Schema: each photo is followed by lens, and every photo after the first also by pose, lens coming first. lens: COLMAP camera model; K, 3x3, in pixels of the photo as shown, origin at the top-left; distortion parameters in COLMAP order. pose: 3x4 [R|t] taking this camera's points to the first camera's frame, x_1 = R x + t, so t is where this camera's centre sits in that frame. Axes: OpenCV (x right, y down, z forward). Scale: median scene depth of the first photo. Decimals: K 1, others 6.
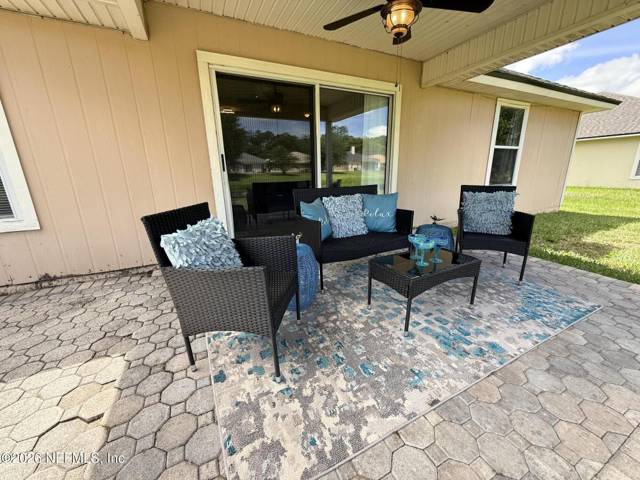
lens RADIAL K [[251.2, 0, 320.0], [0, 251.2, 240.0], [0, 0, 1]] dist [0.000830, -0.000032]
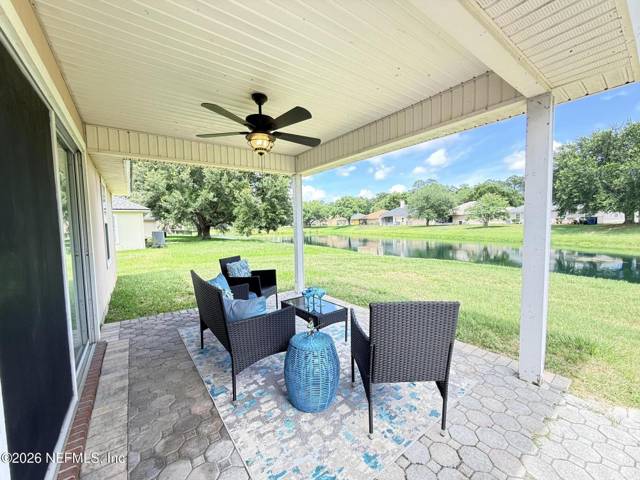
lens RADIAL K [[251.2, 0, 320.0], [0, 251.2, 240.0], [0, 0, 1]] dist [0.000830, -0.000032]
pose [[-0.173827, -0.034491, 0.984172, -1.269982], [0.279928, 0.956430, 0.082960, -0.475192], [-0.944153, 0.289918, -0.156599, 1.242481]]
